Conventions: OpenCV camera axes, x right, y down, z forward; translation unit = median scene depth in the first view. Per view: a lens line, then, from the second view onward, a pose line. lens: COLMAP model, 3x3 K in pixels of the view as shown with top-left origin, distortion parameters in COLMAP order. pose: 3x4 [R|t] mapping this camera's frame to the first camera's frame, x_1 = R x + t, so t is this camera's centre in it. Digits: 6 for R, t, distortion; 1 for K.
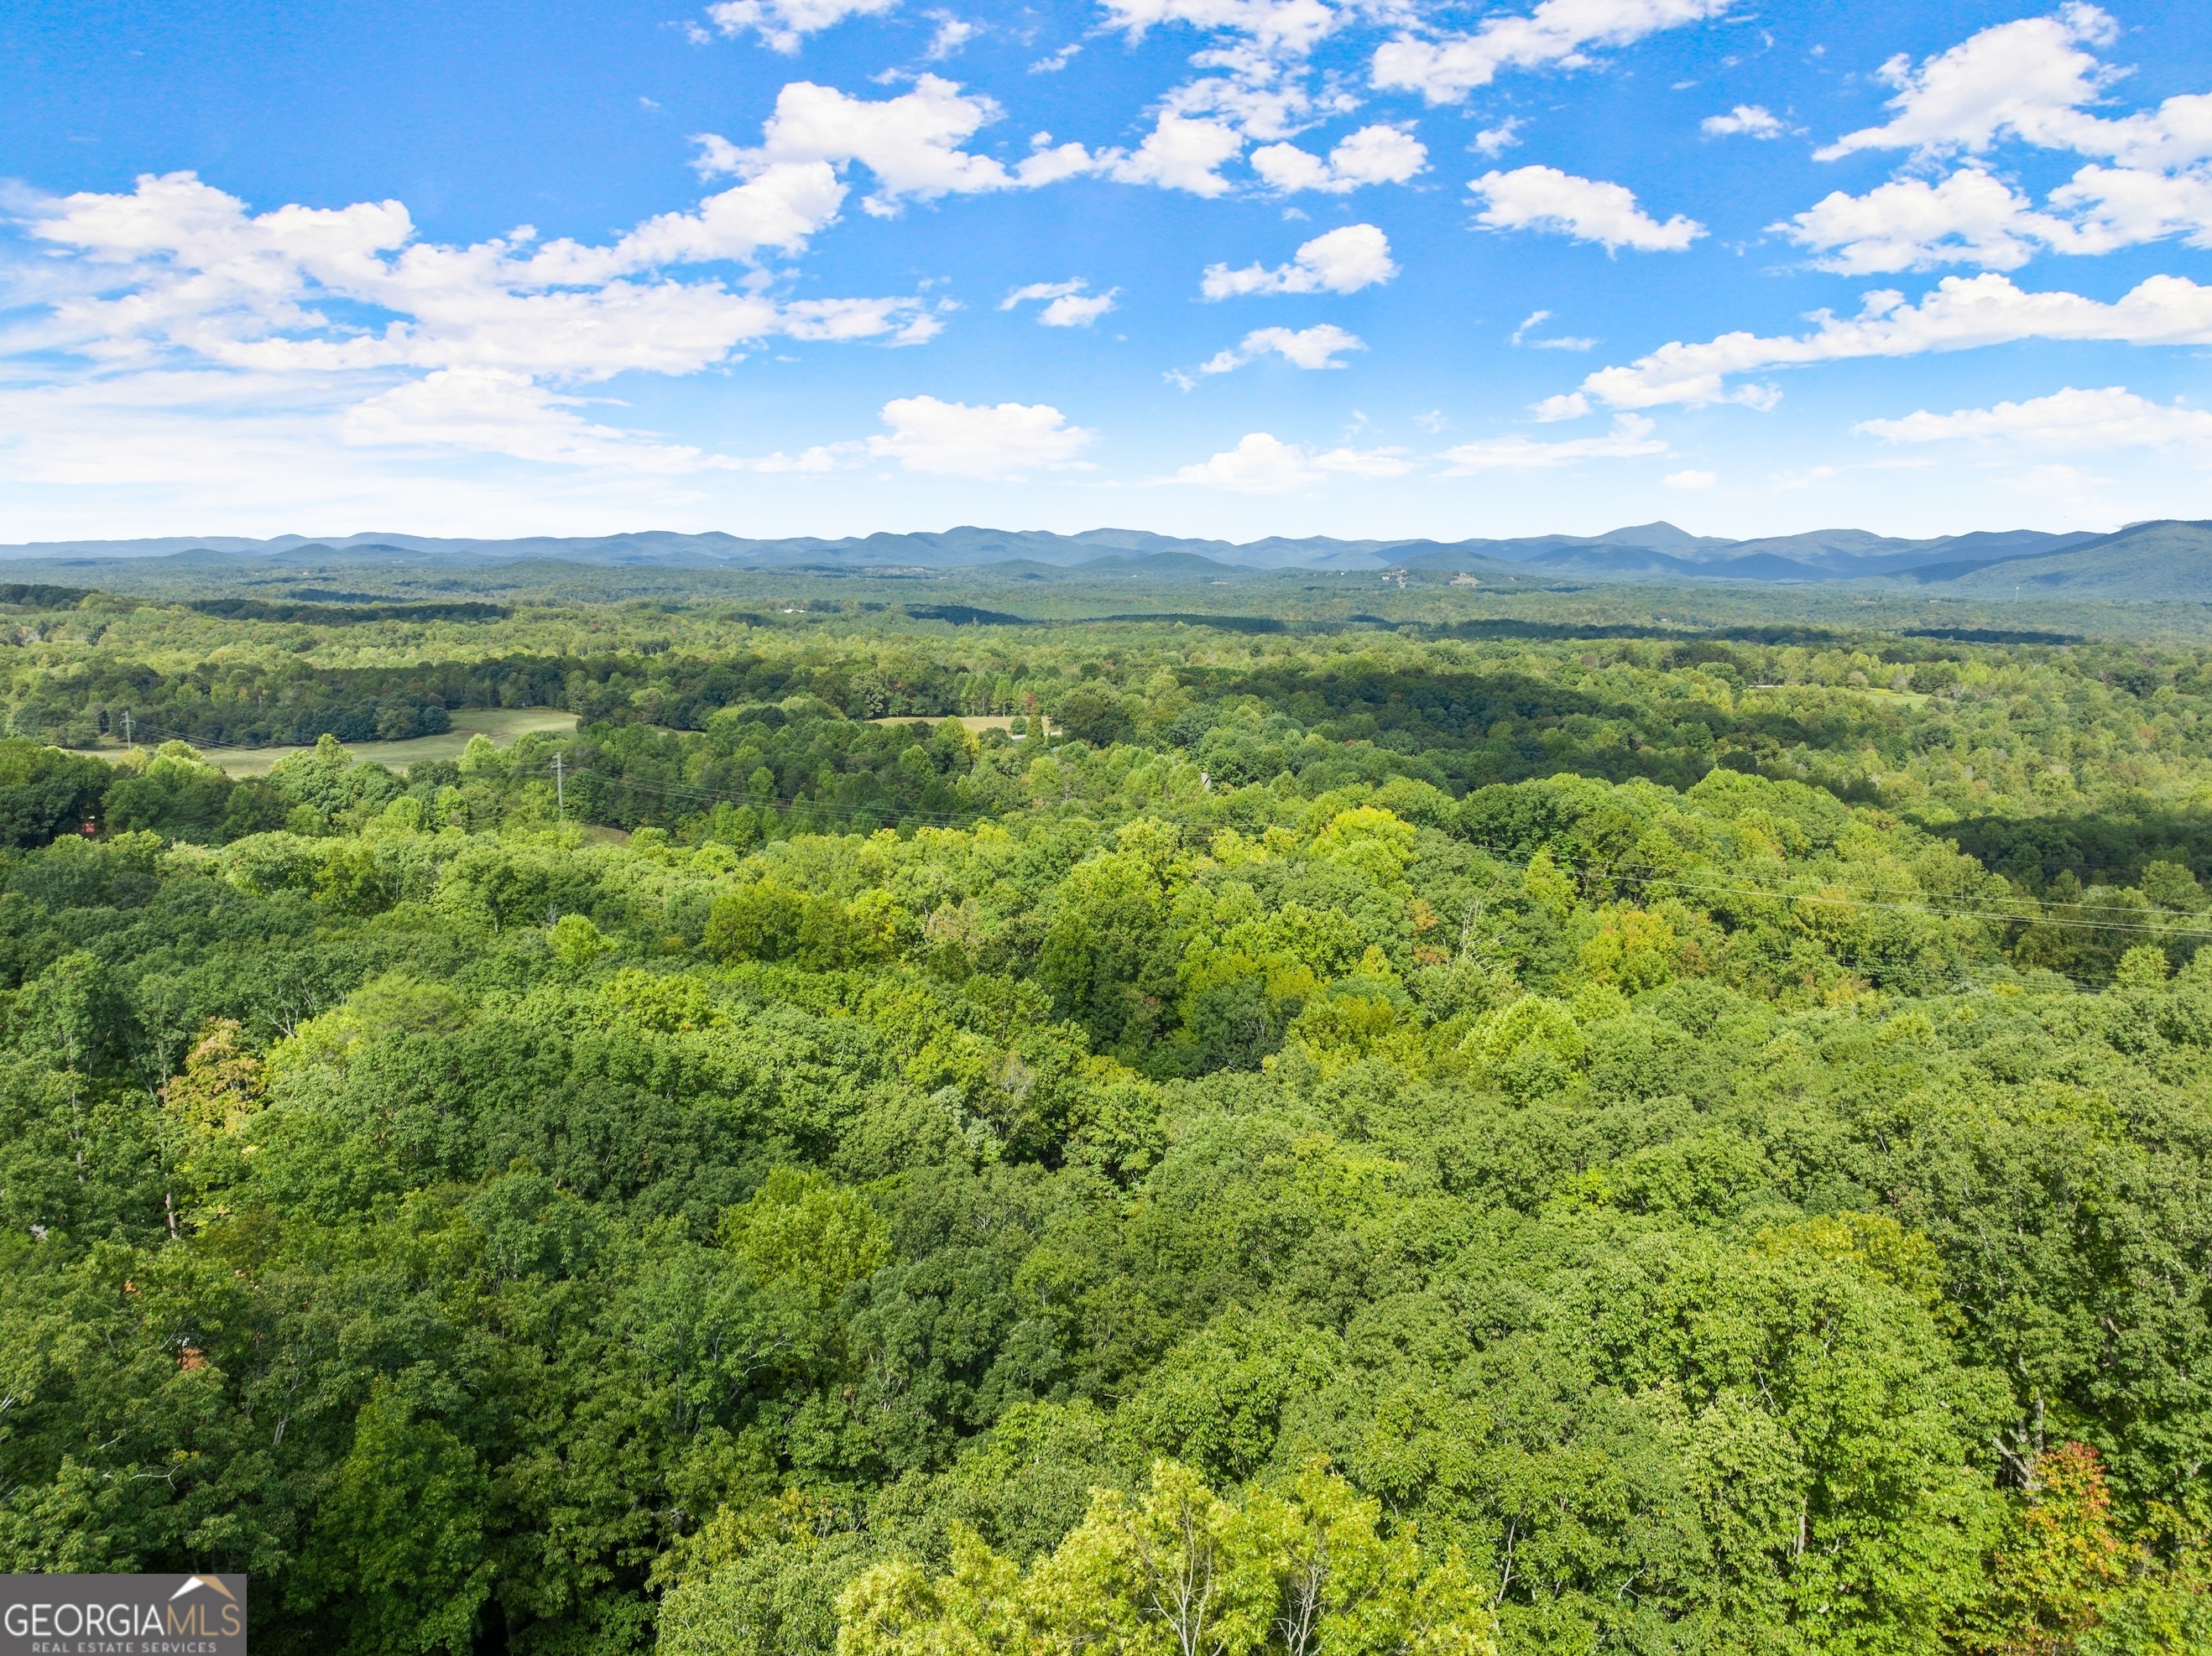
lens RADIAL K [[1573.9, 0, 1106.0], [0, 1573.9, 828.0], [0, 0, 1]] dist [-0.037616, 0.001987]
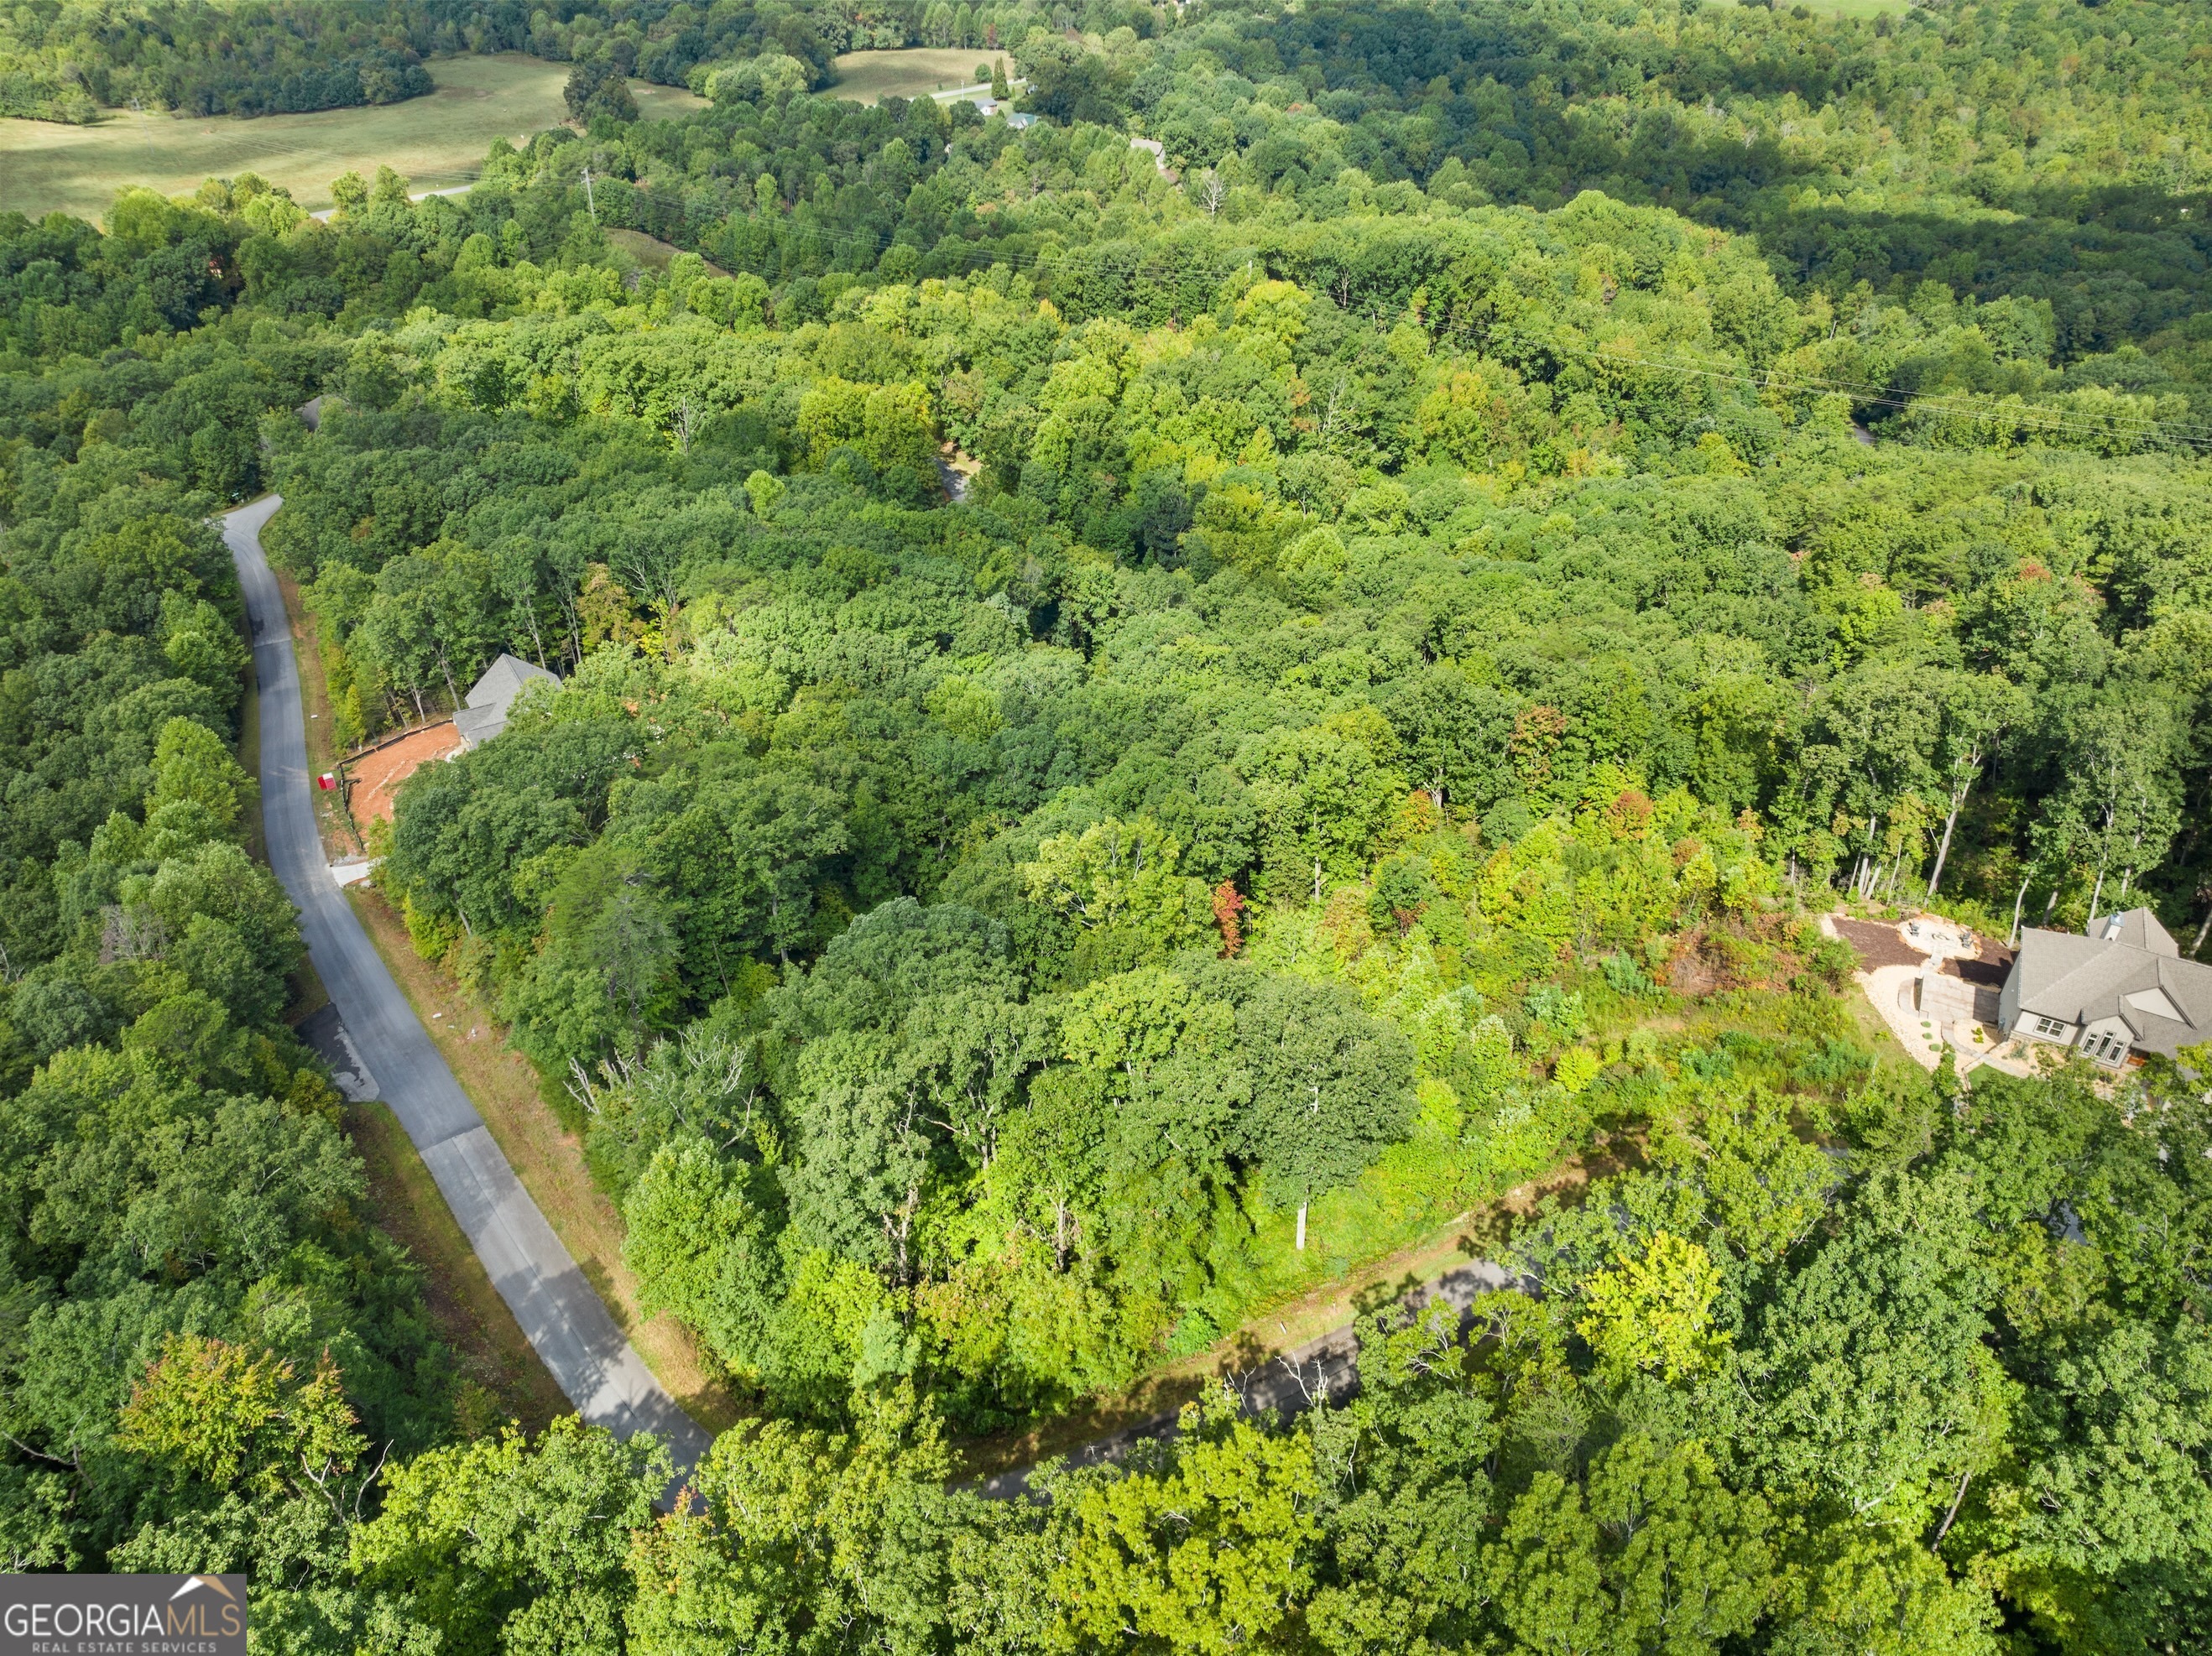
lens RADIAL K [[1551.9, 0, 1111.9], [0, 1551.9, 831.6], [0, 0, 1]] dist [-0.041072, 0.008855]
pose [[0.999549, -0.022548, 0.019834, -0.004788], [0.011311, 0.894509, 0.446908, -0.184362], [-0.027819, -0.446482, 0.894360, -0.357280]]
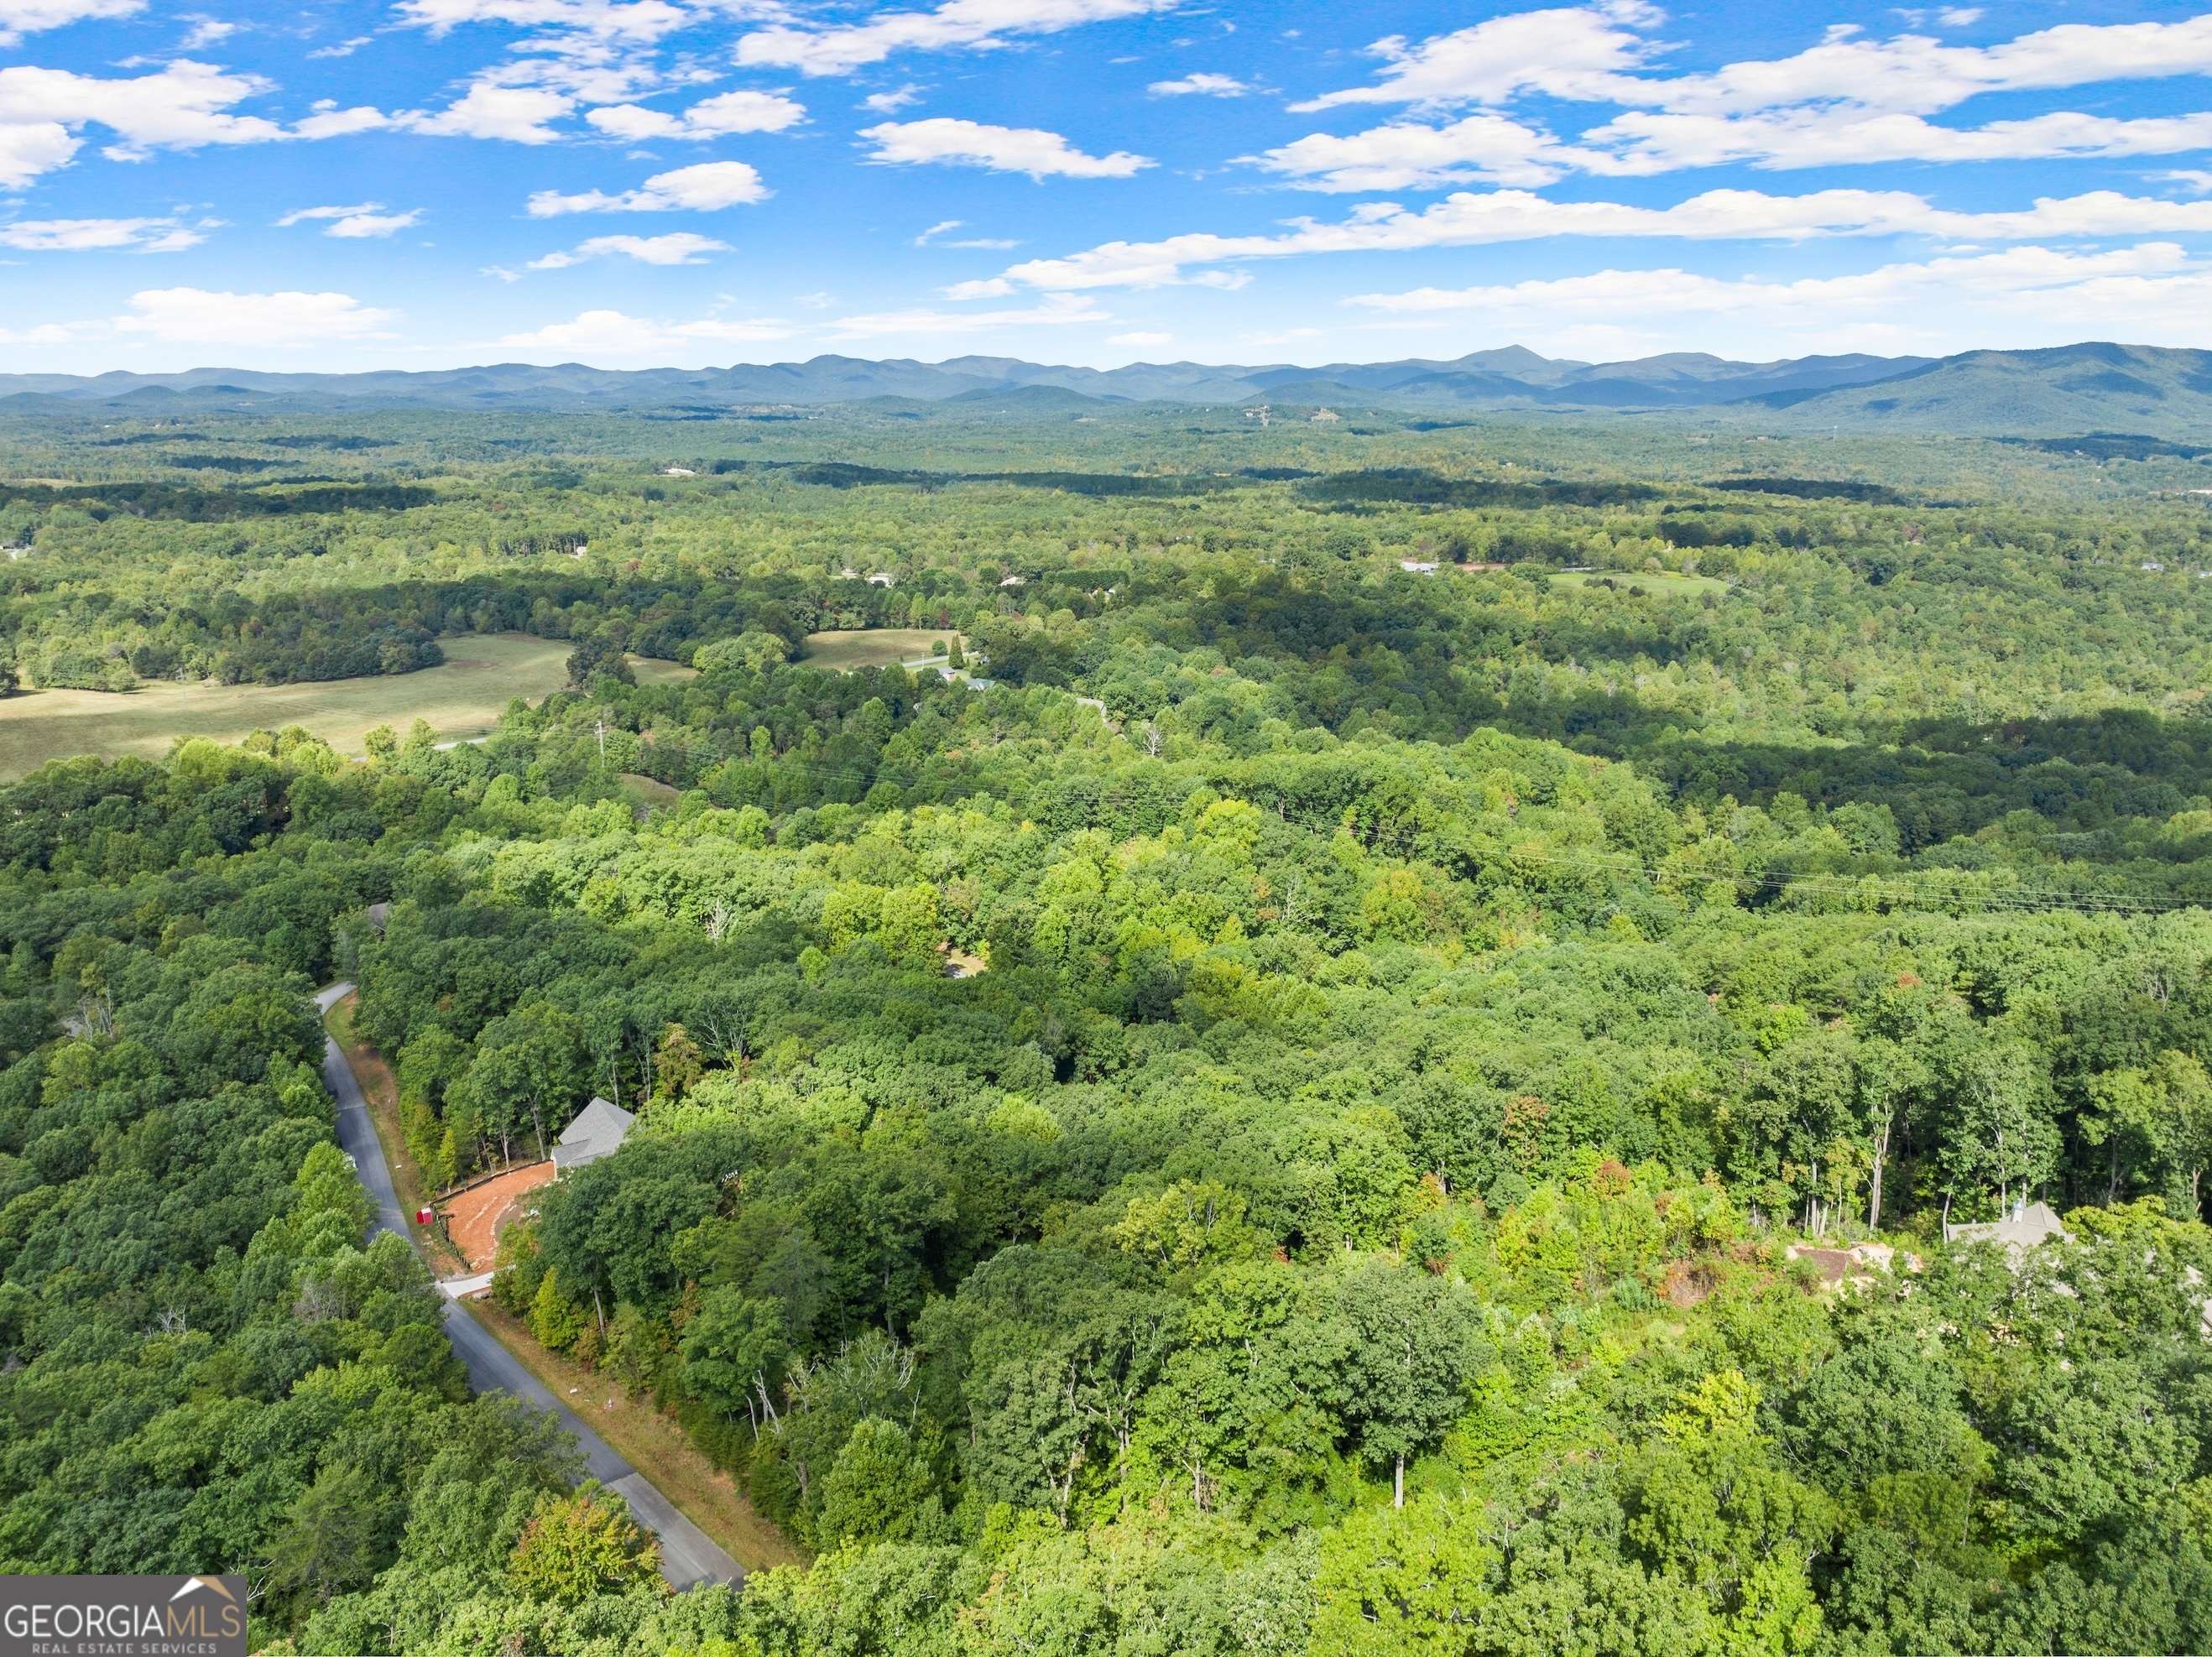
lens RADIAL K [[1557.9, 0, 1103.0], [0, 1557.9, 827.6], [0, 0, 1]] dist [-0.037591, -0.001517]
pose [[0.996519, -0.029811, 0.077848, -0.073317], [0.020718, 0.993137, 0.115110, -0.166247], [-0.080745, -0.113096, 0.990298, -0.486189]]
